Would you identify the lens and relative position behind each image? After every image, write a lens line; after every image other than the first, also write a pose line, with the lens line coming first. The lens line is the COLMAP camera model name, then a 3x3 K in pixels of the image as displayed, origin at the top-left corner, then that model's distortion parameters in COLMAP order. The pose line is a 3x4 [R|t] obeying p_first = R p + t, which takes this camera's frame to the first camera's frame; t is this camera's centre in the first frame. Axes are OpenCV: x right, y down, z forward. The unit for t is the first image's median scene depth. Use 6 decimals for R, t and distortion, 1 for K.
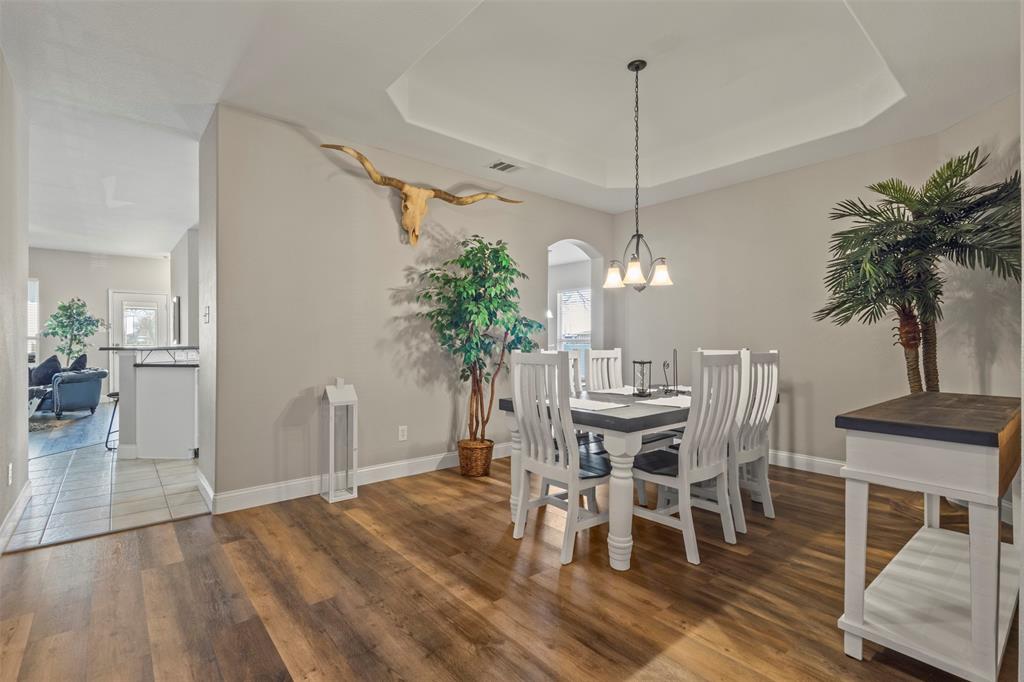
lens RADIAL K [[473.7, 0, 511.6], [0, 473.7, 343.3], [0, 0, 1]] dist [0.001037, 0.000227]
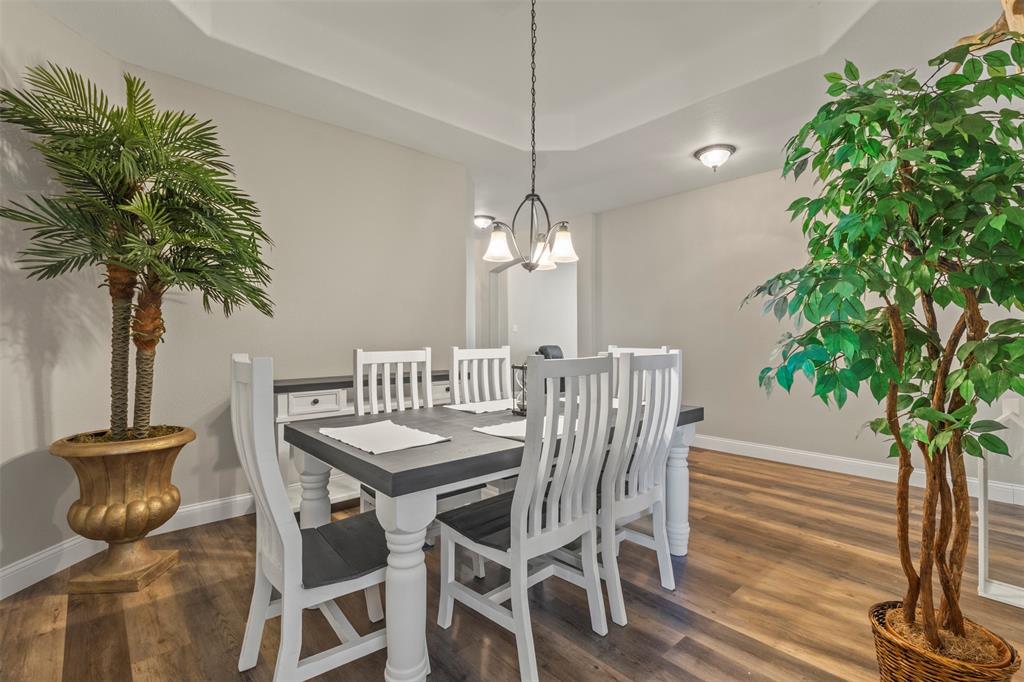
lens RADIAL K [[473.7, 0, 511.6], [0, 473.7, 343.3], [0, 0, 1]] dist [0.001037, 0.000227]
pose [[-0.999679, -0.001119, -0.025295, 0.322673], [-0.001366, 0.999951, 0.009767, -0.002811], [0.025283, 0.009798, -0.999632, 1.772485]]
